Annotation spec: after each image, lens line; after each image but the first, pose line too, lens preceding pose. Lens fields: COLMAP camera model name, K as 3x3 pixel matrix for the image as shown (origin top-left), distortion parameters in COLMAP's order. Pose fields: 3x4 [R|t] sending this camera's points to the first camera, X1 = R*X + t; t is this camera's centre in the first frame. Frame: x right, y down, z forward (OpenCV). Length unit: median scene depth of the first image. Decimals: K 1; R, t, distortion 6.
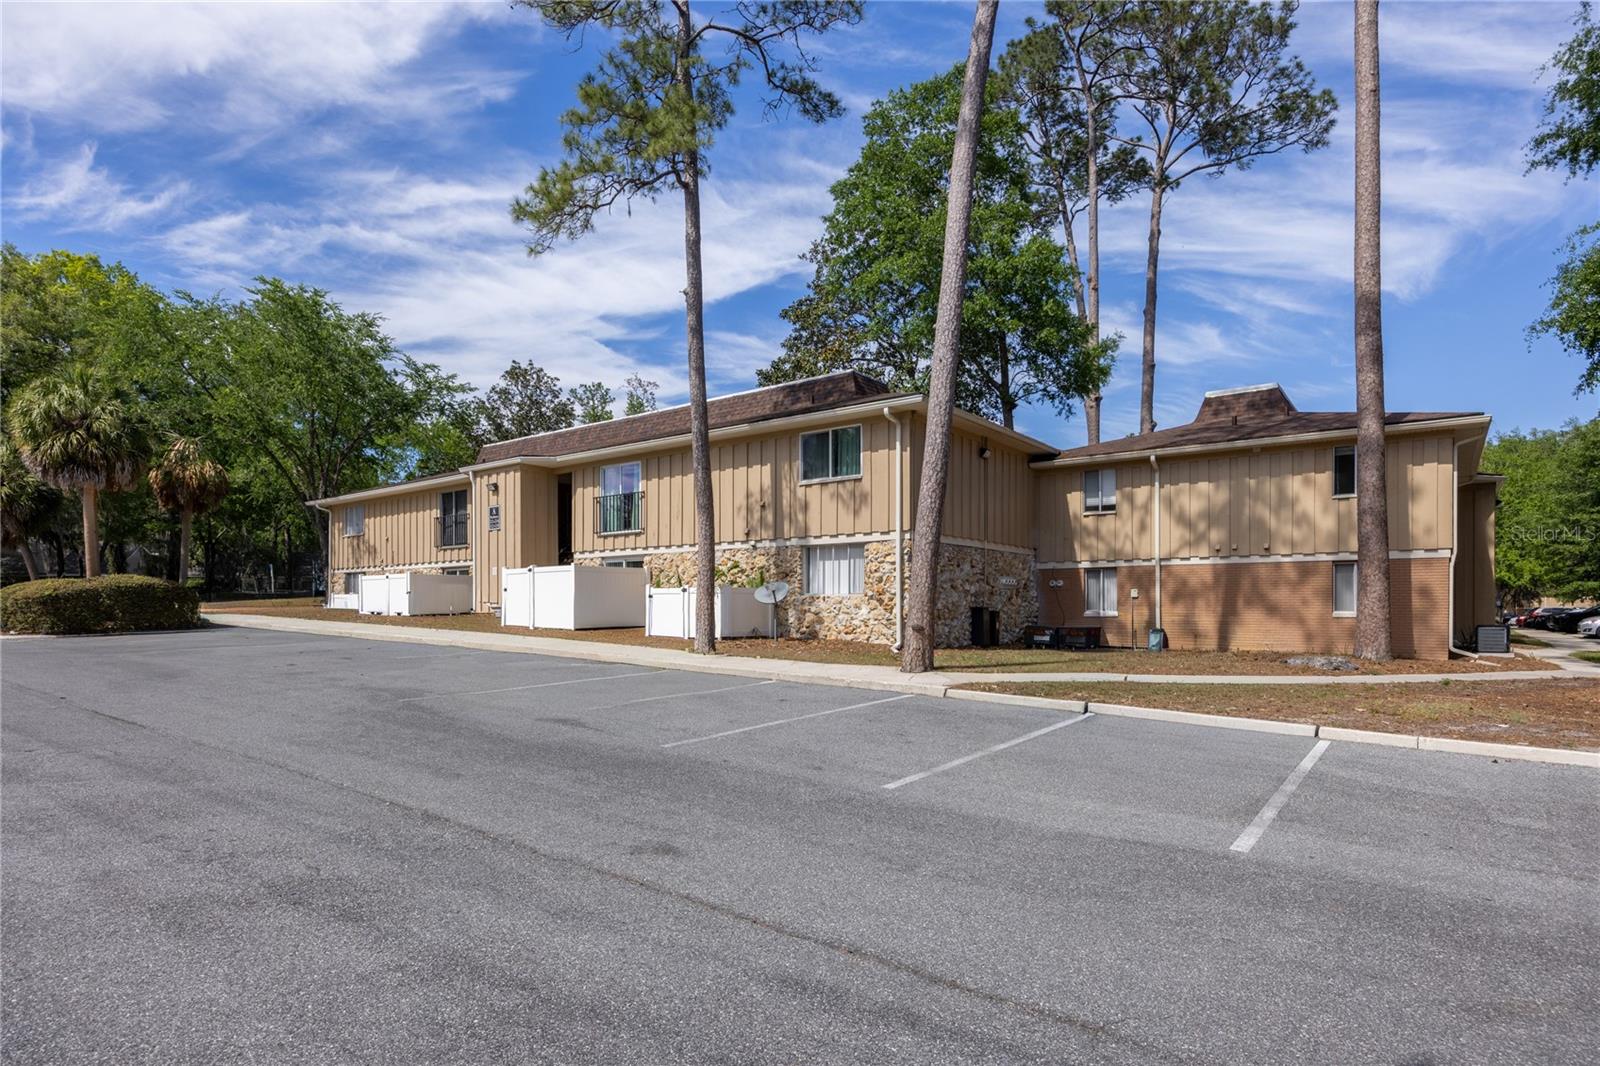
lens RADIAL K [[836.7, 0, 783.2], [0, 836.7, 634.3], [0, 0, 1]] dist [-0.011752, -0.000387]
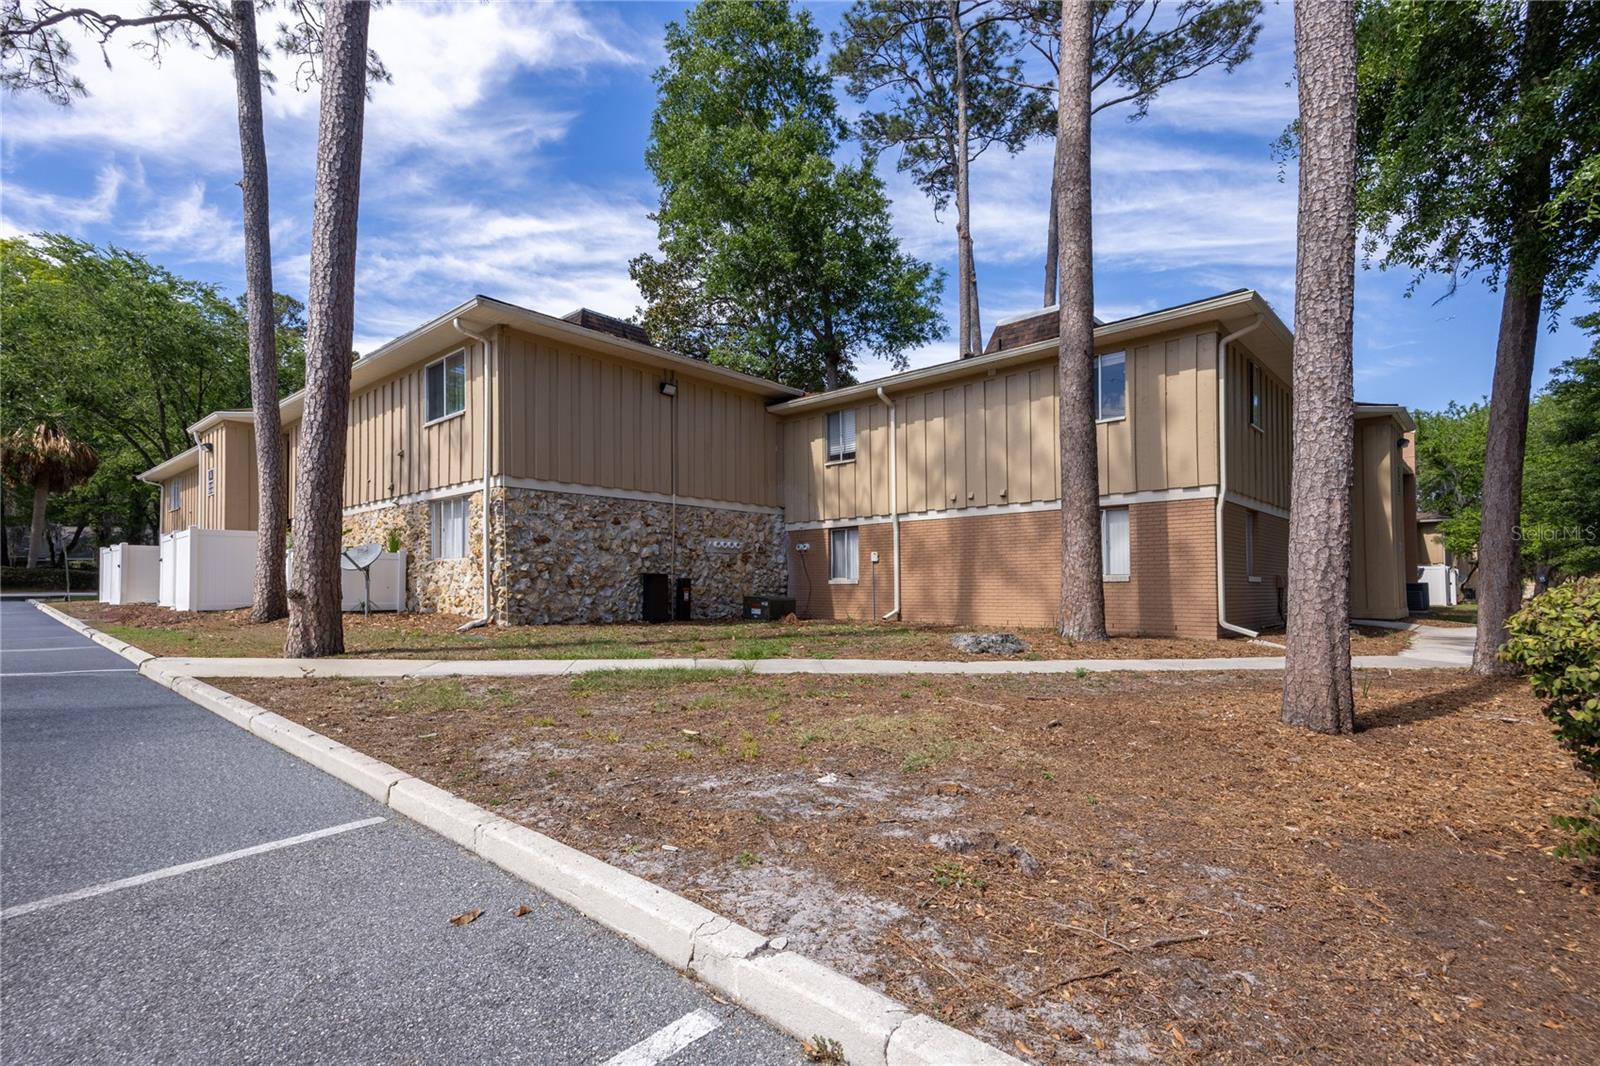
lens RADIAL K [[738.7, 0, 777.3], [0, 738.7, 582.0], [0, 0, 1]] dist [0.036738, -0.000180]
pose [[0.997402, -0.005441, -0.071830, 0.364694], [0.002822, 0.999329, -0.036509, 0.002469], [0.071981, 0.036212, 0.996748, 0.253100]]
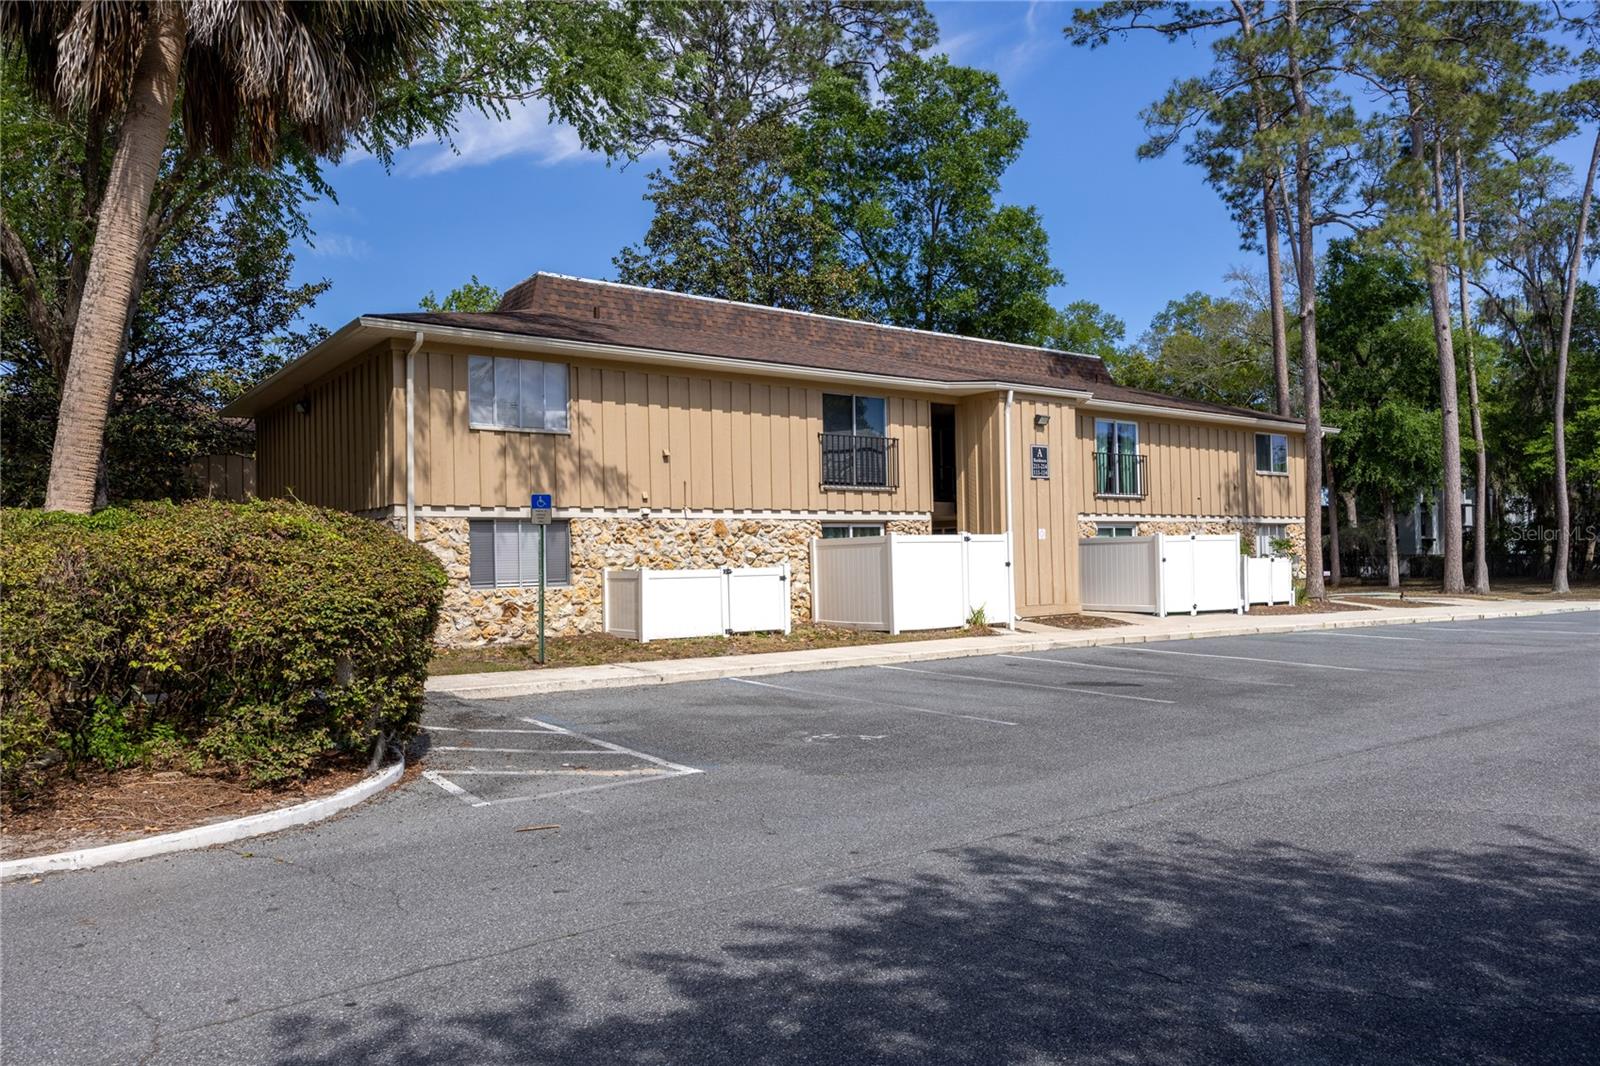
lens RADIAL K [[1088.0, 0, 797.3], [0, 1088.0, 538.8], [0, 0, 1]] dist [0.002139, 0.001611]
pose [[0.260110, 0.011816, 0.965507, -1.474952], [0.047585, 0.998553, -0.025040, -0.065188], [-0.964406, 0.052456, 0.259172, 1.073801]]
